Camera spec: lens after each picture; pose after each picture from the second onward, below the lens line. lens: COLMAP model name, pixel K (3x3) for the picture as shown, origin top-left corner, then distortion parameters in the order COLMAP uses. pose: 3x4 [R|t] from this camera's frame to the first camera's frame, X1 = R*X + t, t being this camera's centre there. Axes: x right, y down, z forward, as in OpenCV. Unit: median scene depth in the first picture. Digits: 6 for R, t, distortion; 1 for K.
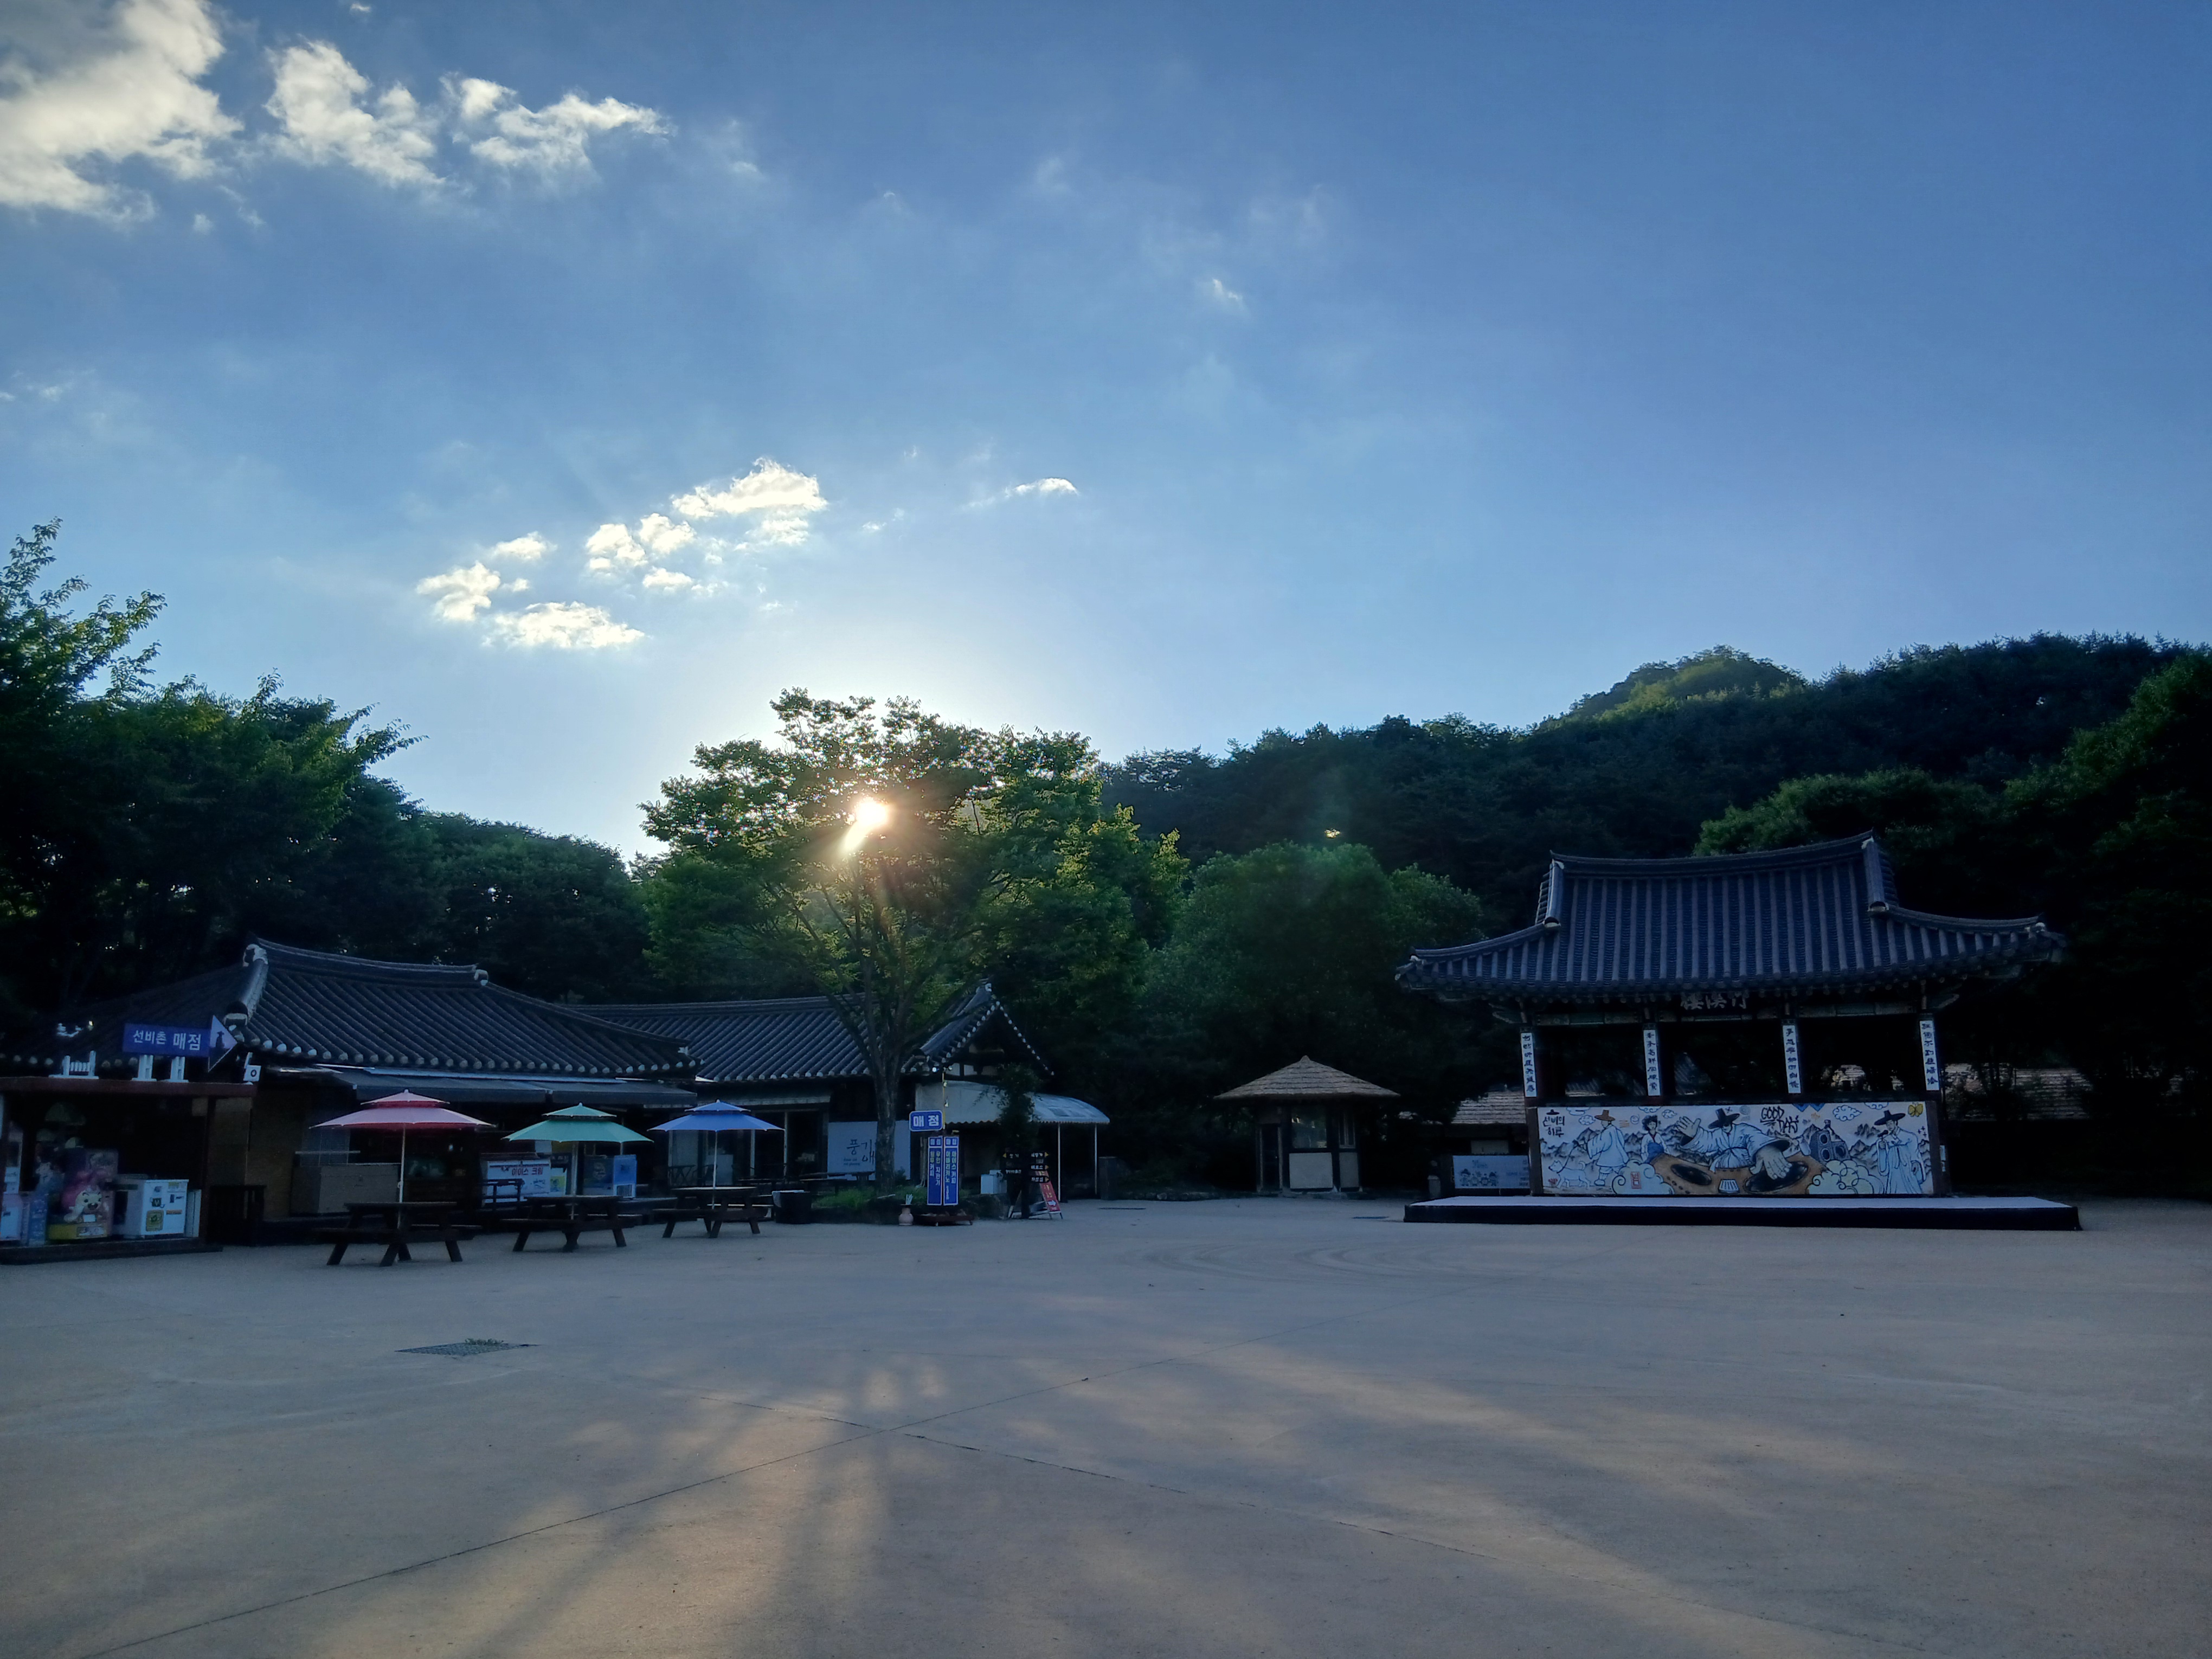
lens RADIAL K [[1744.7, 0, 1117.2], [0, 1744.7, 831.6], [0, 0, 1]] dist [0.061120, -0.015999]
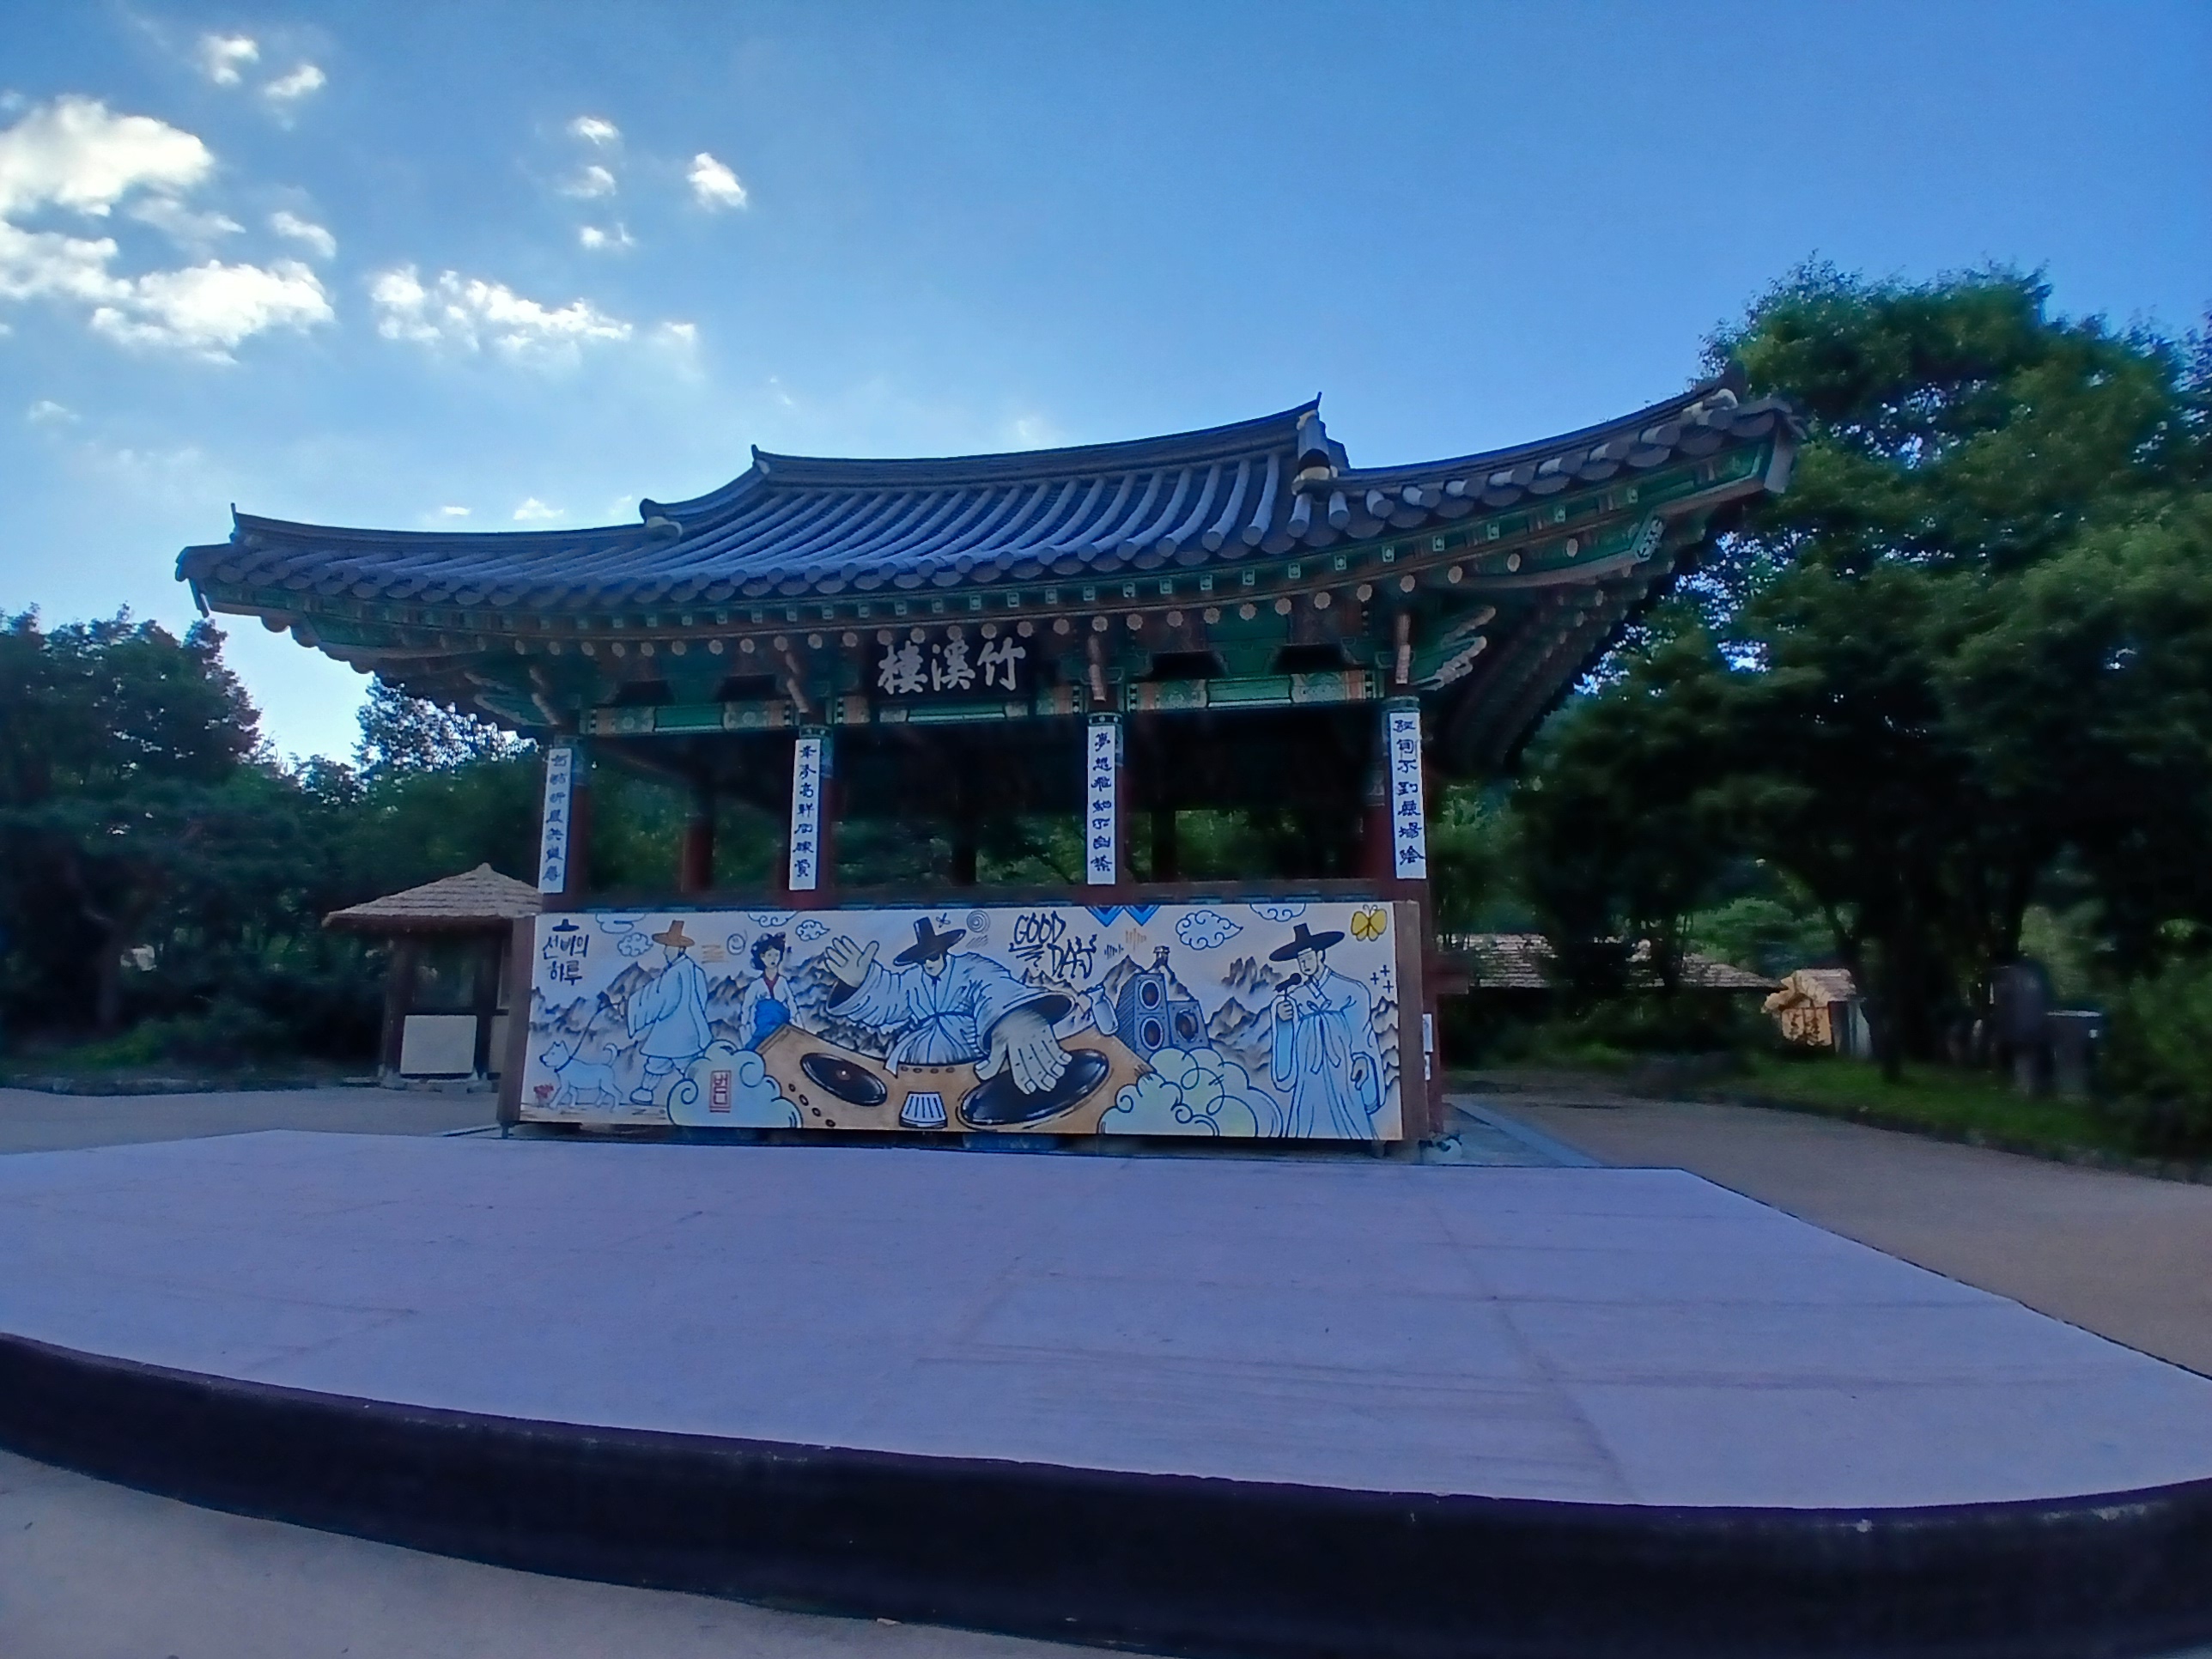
lens RADIAL K [[1089.8, 0, 1093.2], [0, 1089.8, 825.0], [0, 0, 1]] dist [0.040787, 0.000035]
pose [[0.983194, 0.050246, 0.175516, 0.336144], [-0.051954, 0.998636, 0.005145, 0.132967], [-0.175018, -0.014177, 0.984463, 0.746198]]
